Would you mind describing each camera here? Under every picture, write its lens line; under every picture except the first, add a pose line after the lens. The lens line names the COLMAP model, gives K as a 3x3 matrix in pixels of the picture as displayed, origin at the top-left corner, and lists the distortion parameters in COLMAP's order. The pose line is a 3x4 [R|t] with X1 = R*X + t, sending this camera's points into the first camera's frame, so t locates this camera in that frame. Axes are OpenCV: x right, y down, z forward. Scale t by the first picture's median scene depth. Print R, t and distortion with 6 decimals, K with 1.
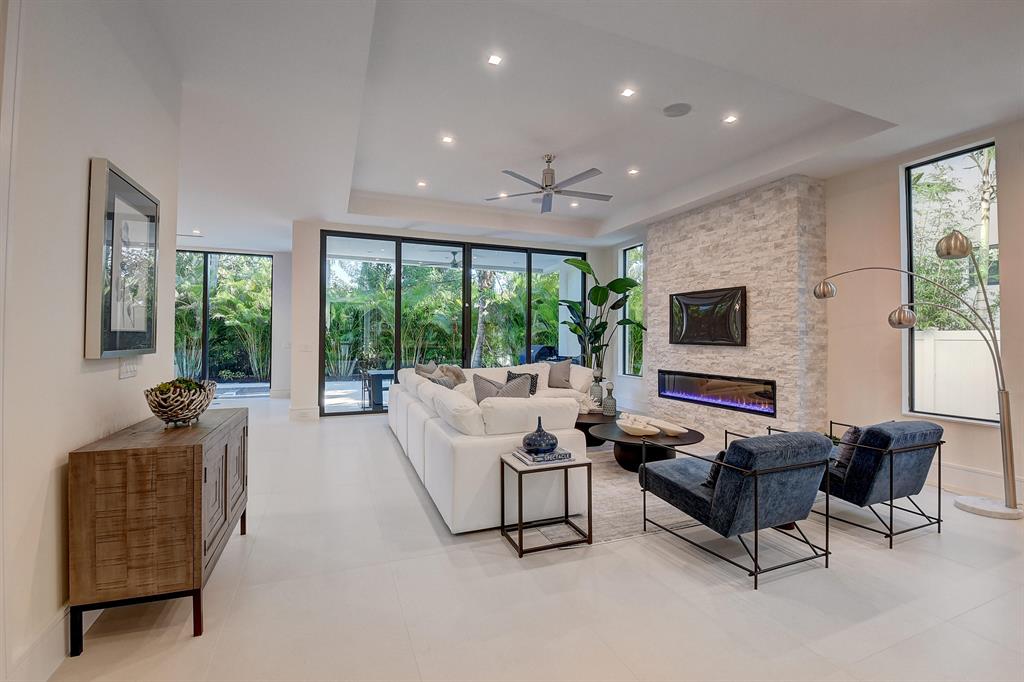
lens RADIAL K [[447.9, 0, 512.8], [0, 447.9, 336.7], [0, 0, 1]] dist [0.001186, -0.000046]
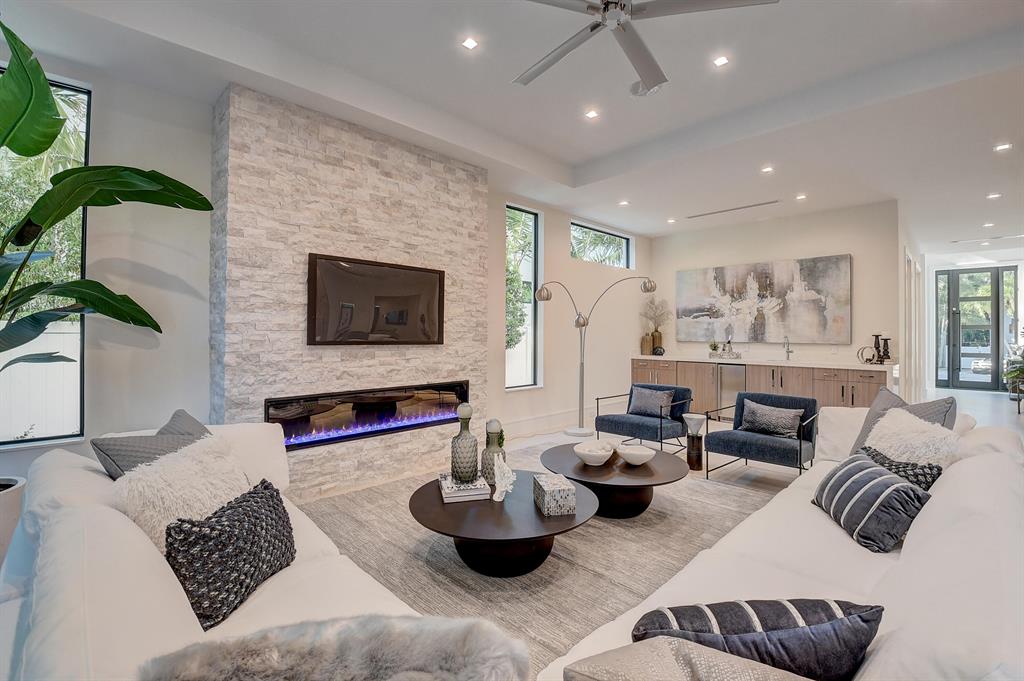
lens RADIAL K [[447.9, 0, 510.9], [0, 447.9, 333.3], [0, 0, 1]] dist [0.001186, -0.000046]
pose [[-0.374707, -0.008432, 0.927105, -0.276967], [-0.009864, 0.999938, 0.005108, -0.004151], [-0.927091, -0.007231, -0.374767, 1.146124]]
